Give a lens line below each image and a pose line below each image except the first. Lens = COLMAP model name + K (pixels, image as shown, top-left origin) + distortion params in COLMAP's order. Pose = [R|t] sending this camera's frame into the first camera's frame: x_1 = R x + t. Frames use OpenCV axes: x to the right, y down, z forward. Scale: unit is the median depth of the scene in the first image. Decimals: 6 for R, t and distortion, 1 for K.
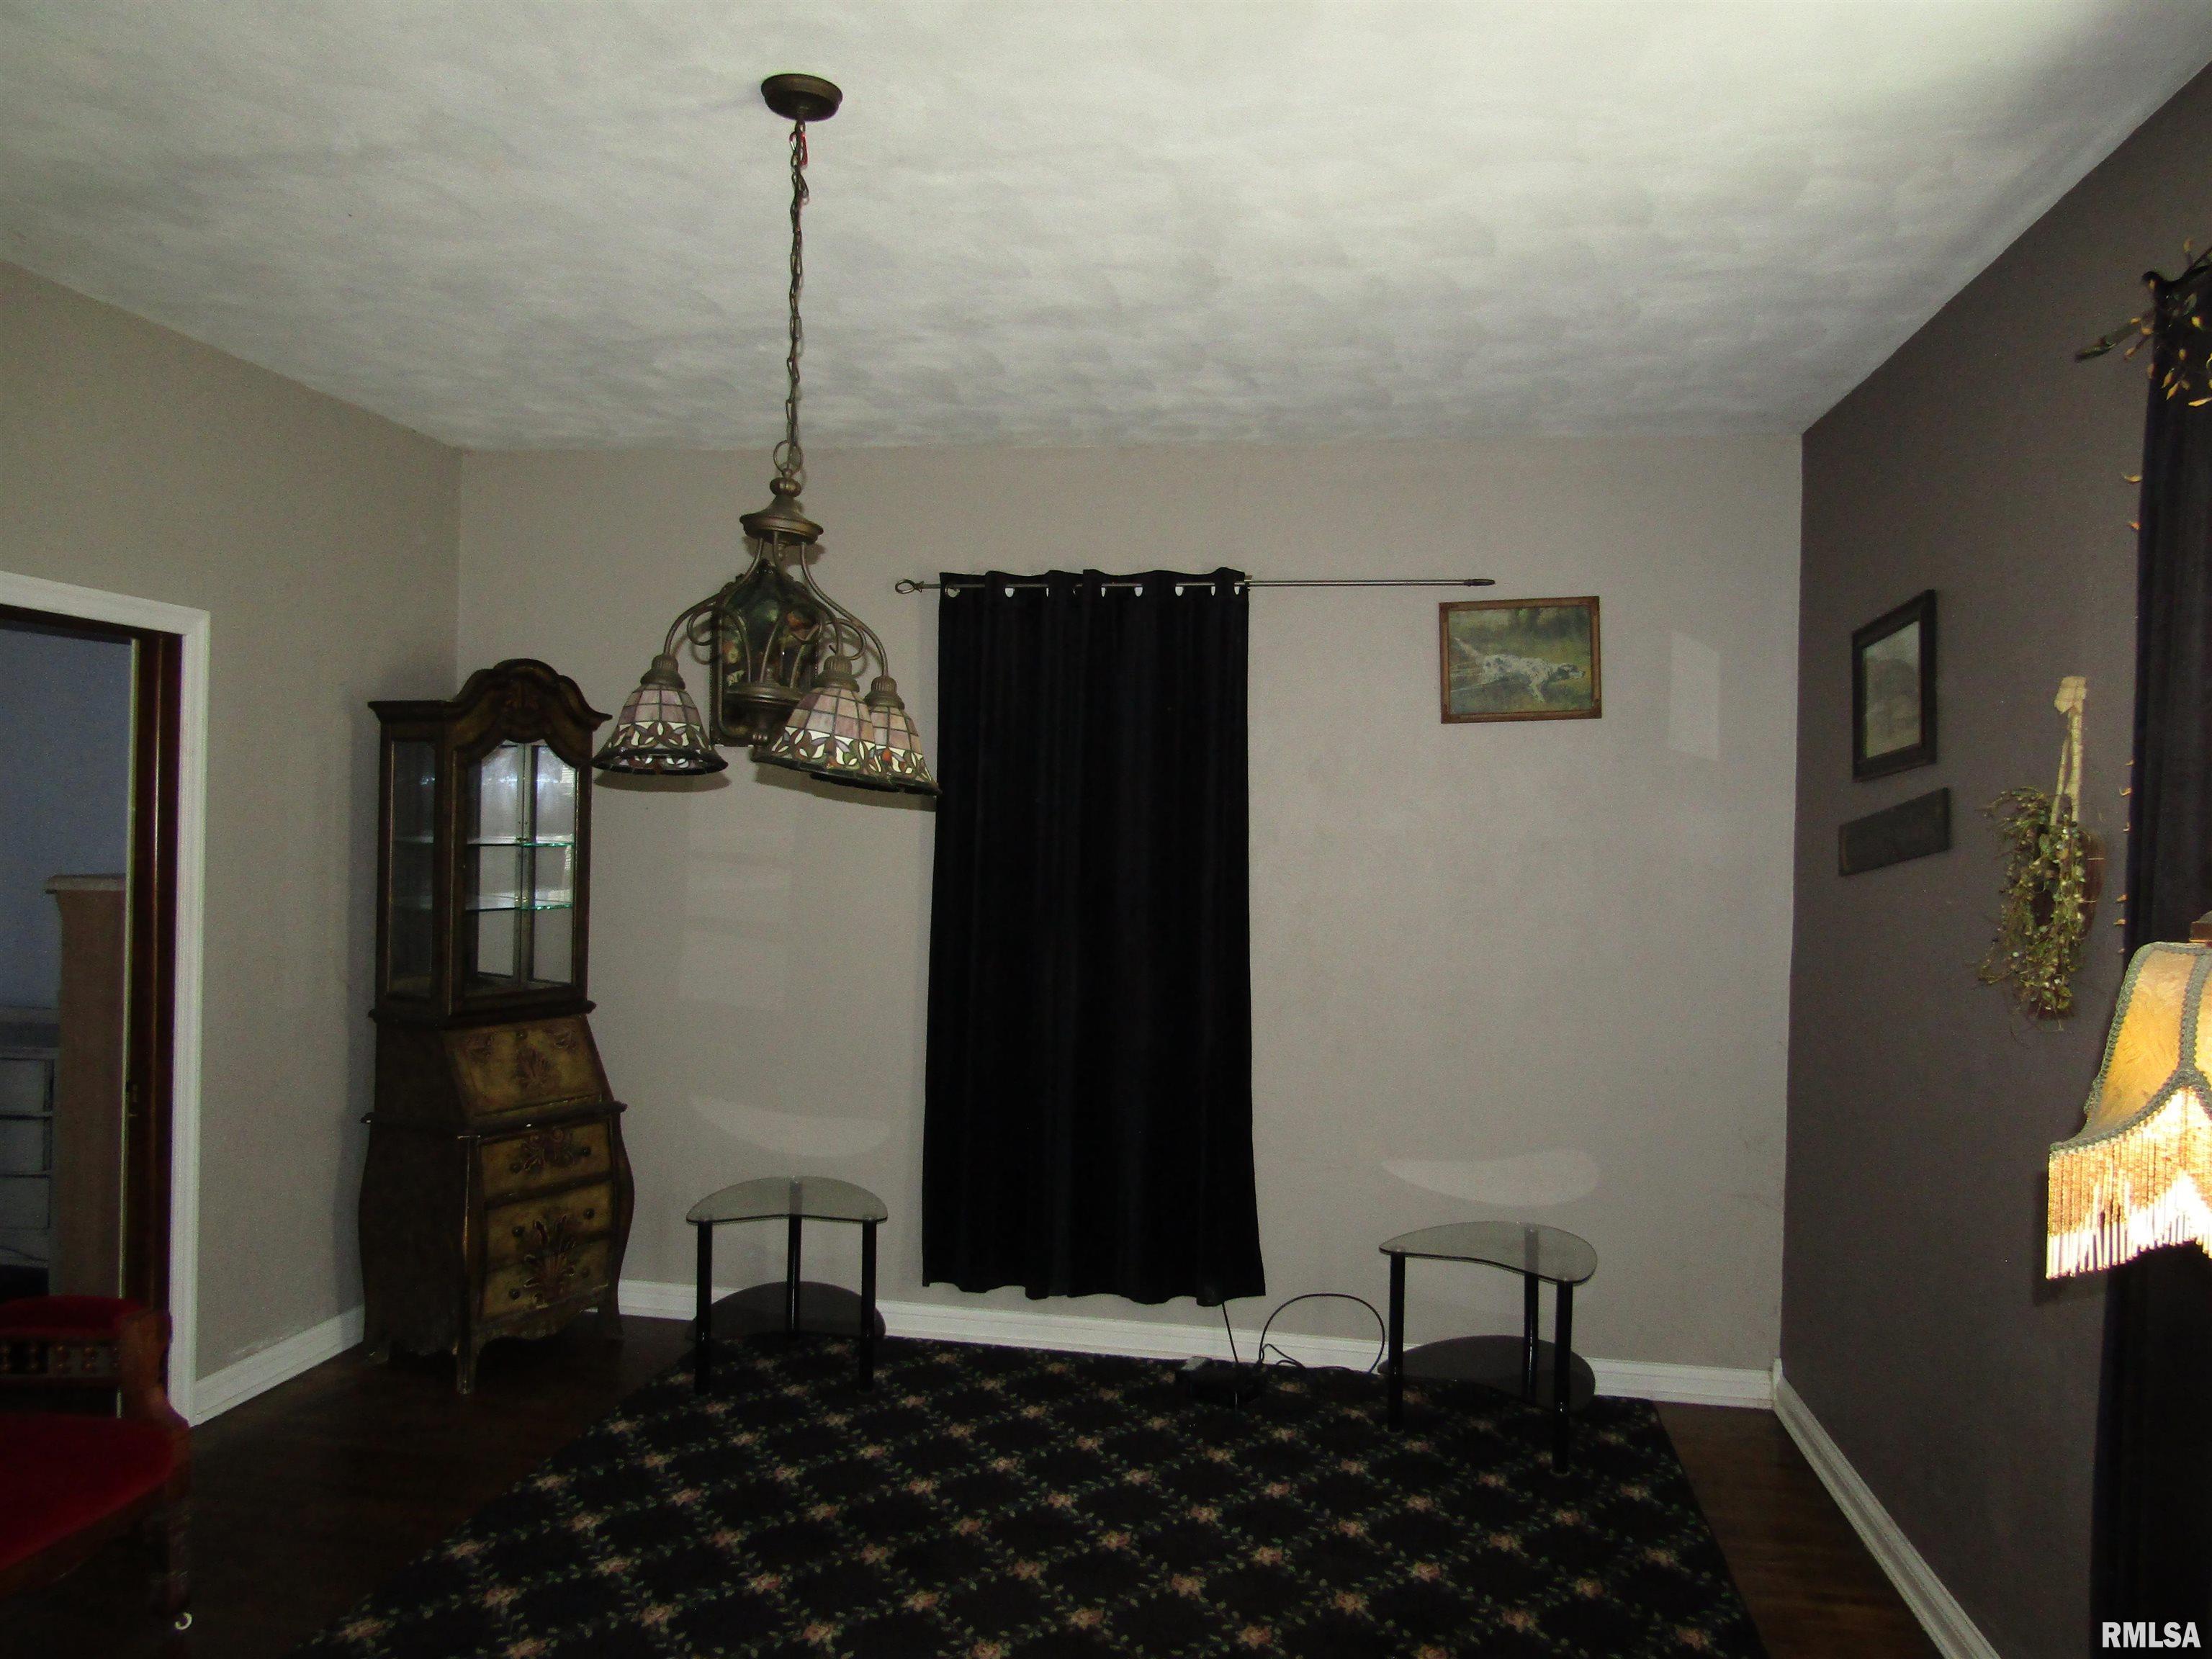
lens RADIAL K [[1602.9, 0, 1106.0], [0, 1602.9, 829.5], [0, 0, 1]] dist [-0.000860, -0.001289]
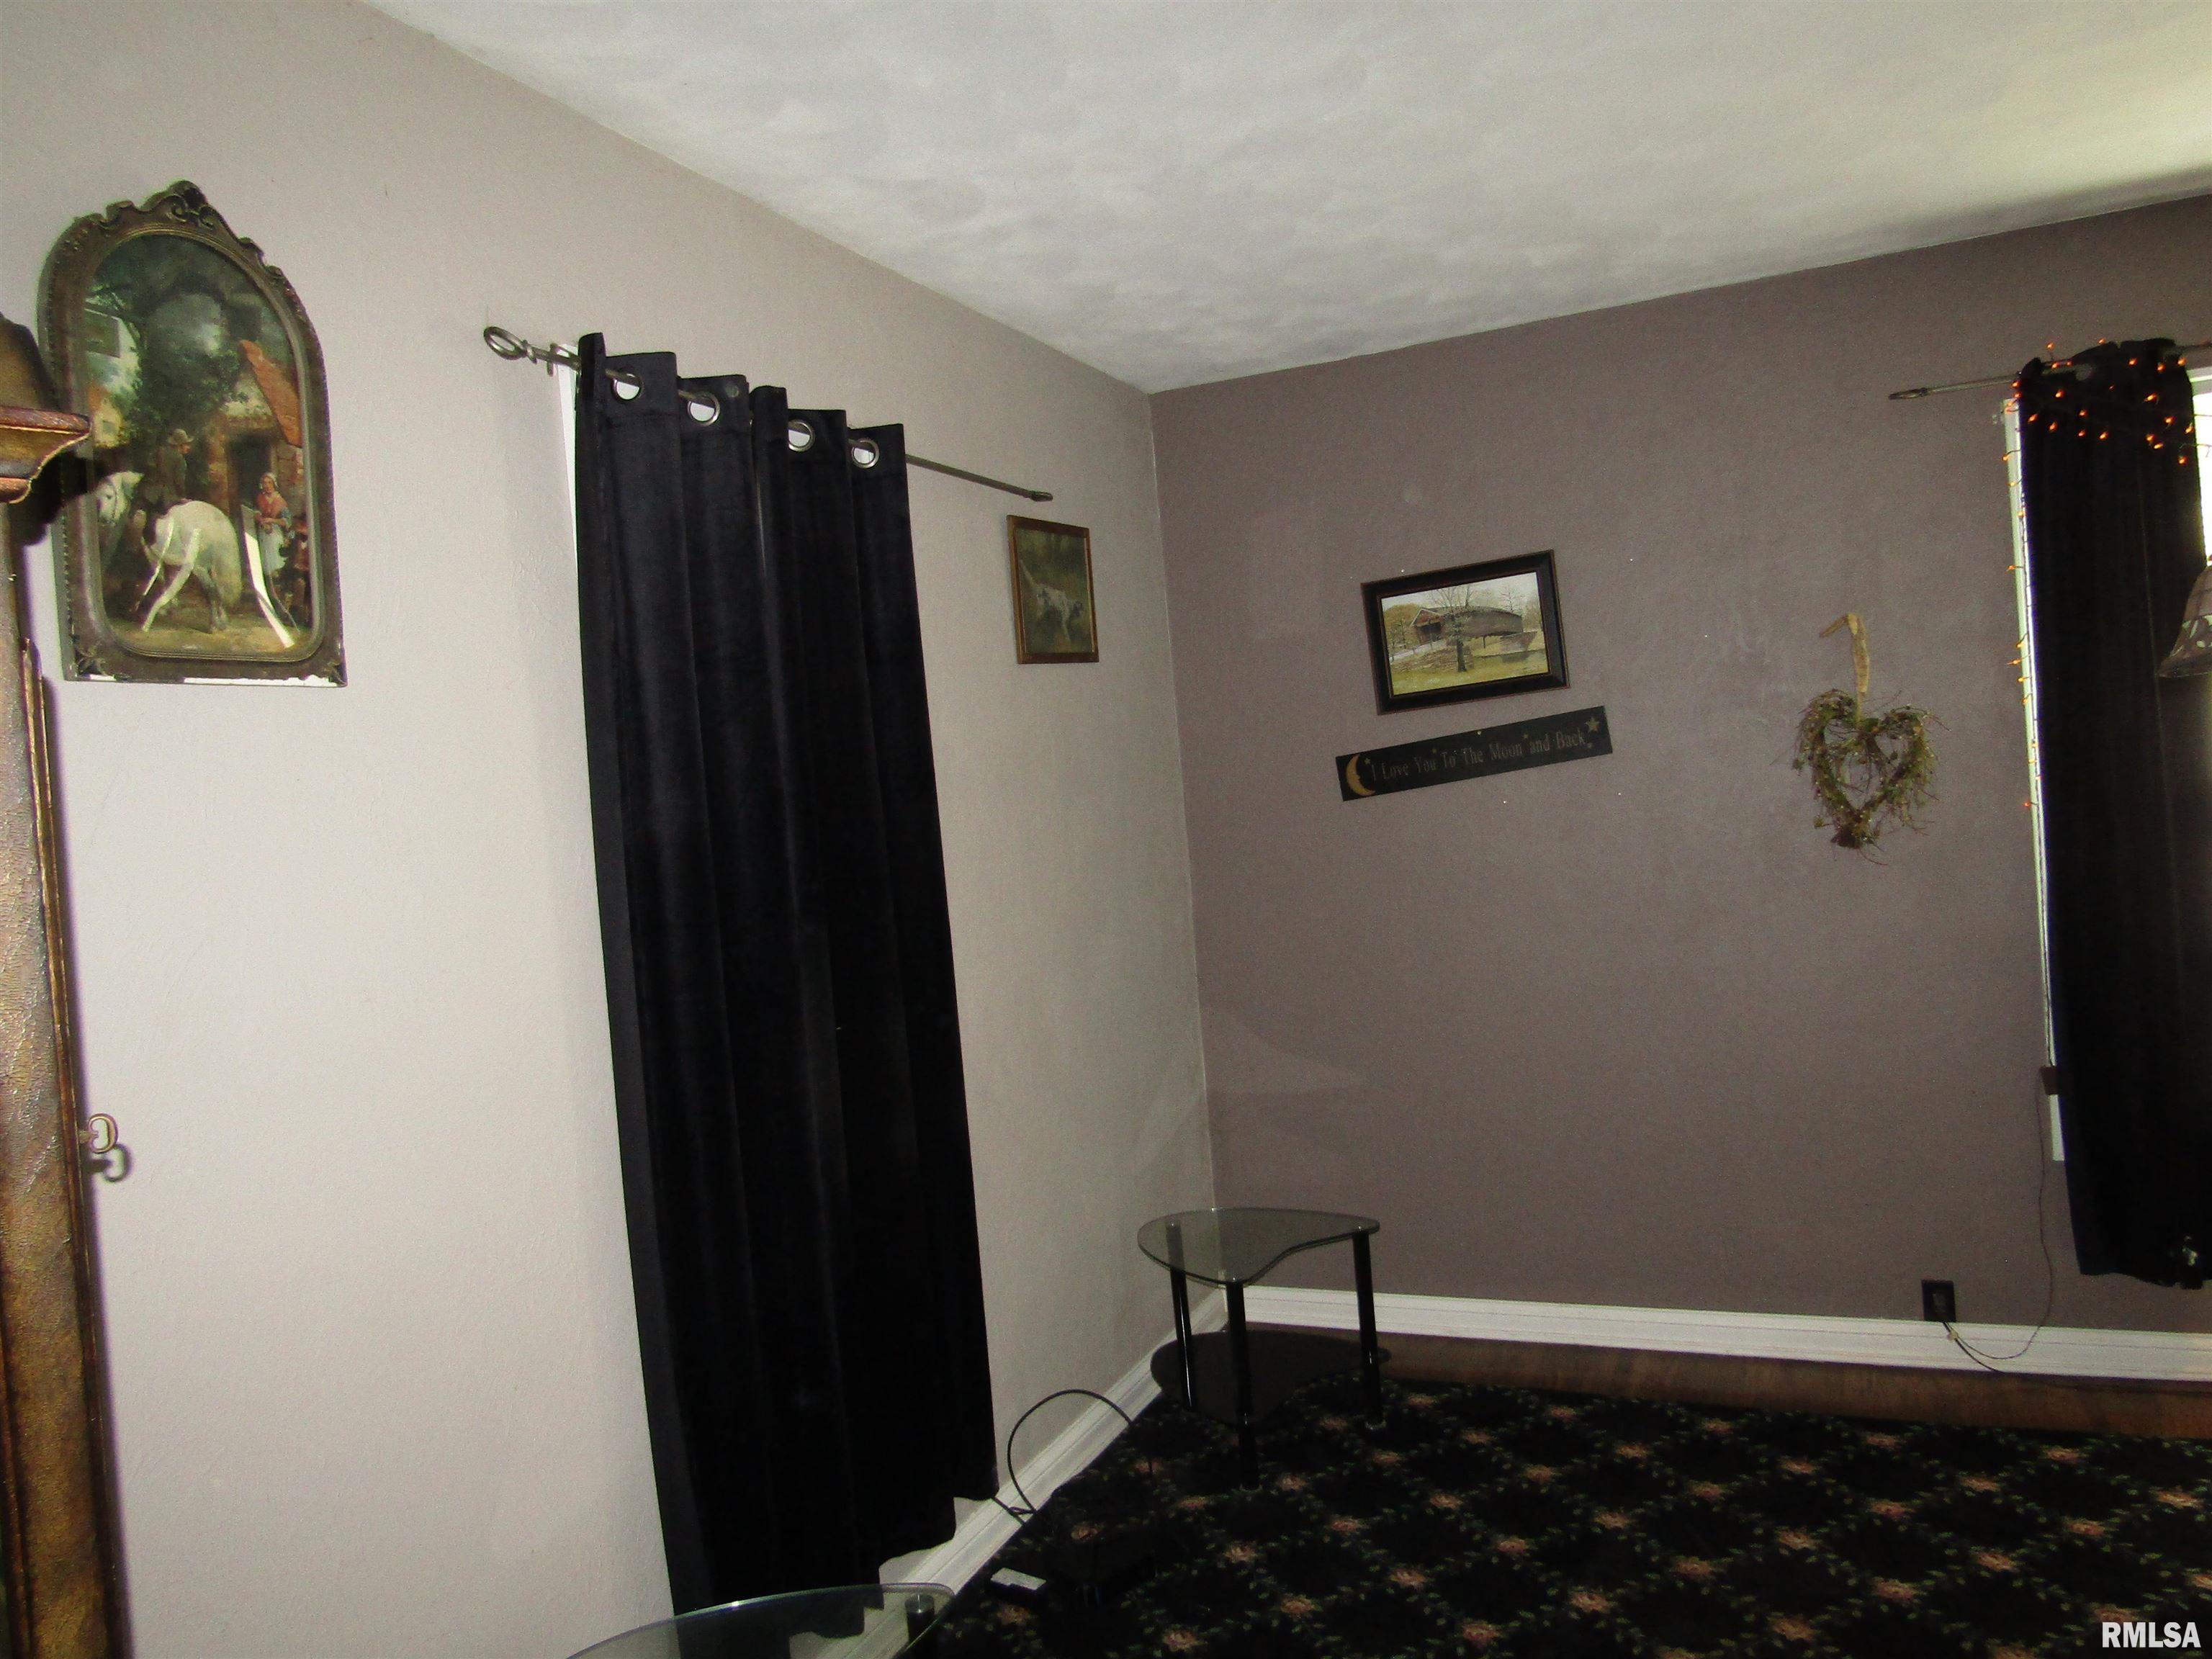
lens RADIAL K [[1632.8, 0, 1103.1], [0, 1632.8, 799.1], [0, 0, 1]] dist [0.076626, 0.001155]
pose [[0.217391, -0.054573, 0.974558, -0.621176], [0.082259, 0.995908, 0.037420, -0.024110], [-0.972612, 0.072031, 0.220990, 0.792740]]
